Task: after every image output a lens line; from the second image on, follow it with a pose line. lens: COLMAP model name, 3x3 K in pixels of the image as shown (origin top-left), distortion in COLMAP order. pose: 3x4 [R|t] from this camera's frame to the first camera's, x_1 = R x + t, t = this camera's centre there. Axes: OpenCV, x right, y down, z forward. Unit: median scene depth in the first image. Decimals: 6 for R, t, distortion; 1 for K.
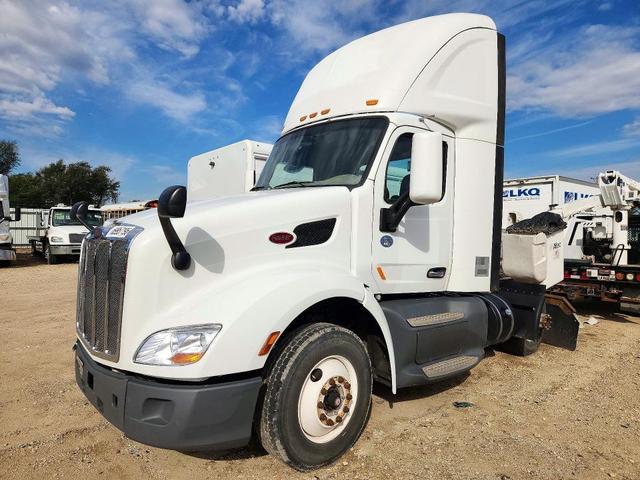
lens RADIAL K [[445.3, 0, 320.0], [0, 445.3, 240.0], [0, 0, 1]] dist [-0.004937, -0.001012]
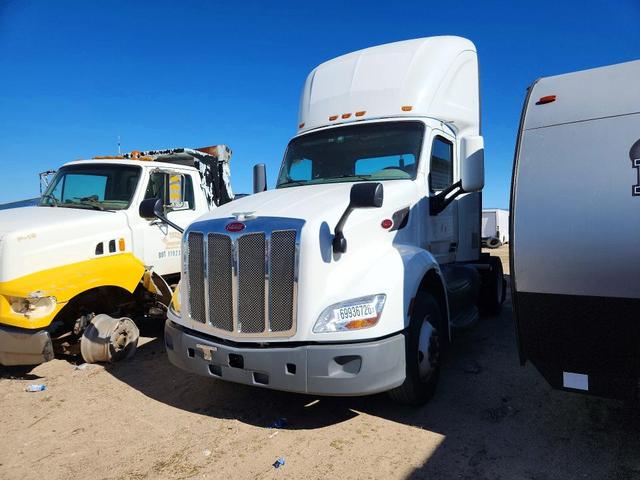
lens RADIAL K [[445.3, 0, 320.0], [0, 445.3, 240.0], [0, 0, 1]] dist [-0.004937, -0.001012]
pose [[0.949789, -0.049614, 0.308933, -0.566446], [0.041224, 0.998584, 0.033631, -0.007534], [-0.310164, -0.019207, 0.950489, -0.078530]]
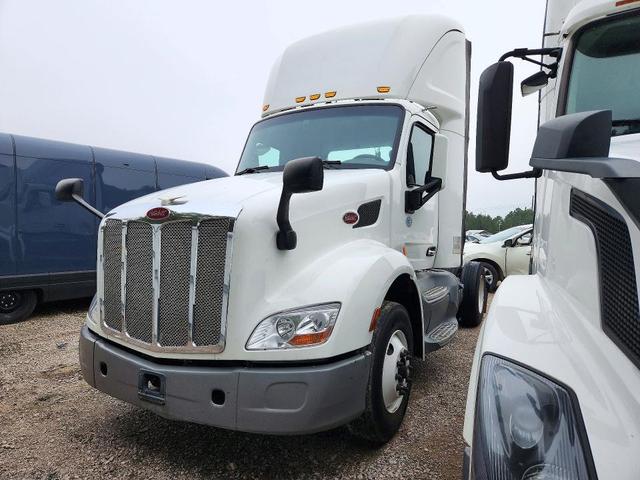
lens RADIAL K [[437.4, 0, 320.0], [0, 437.4, 240.0], [0, 0, 1]] dist [0.062530, -0.000092]
pose [[0.940219, -0.013455, 0.340306, -0.437753], [0.005527, 0.999691, 0.024255, 0.019251], [-0.340527, -0.020925, 0.940002, 0.085787]]
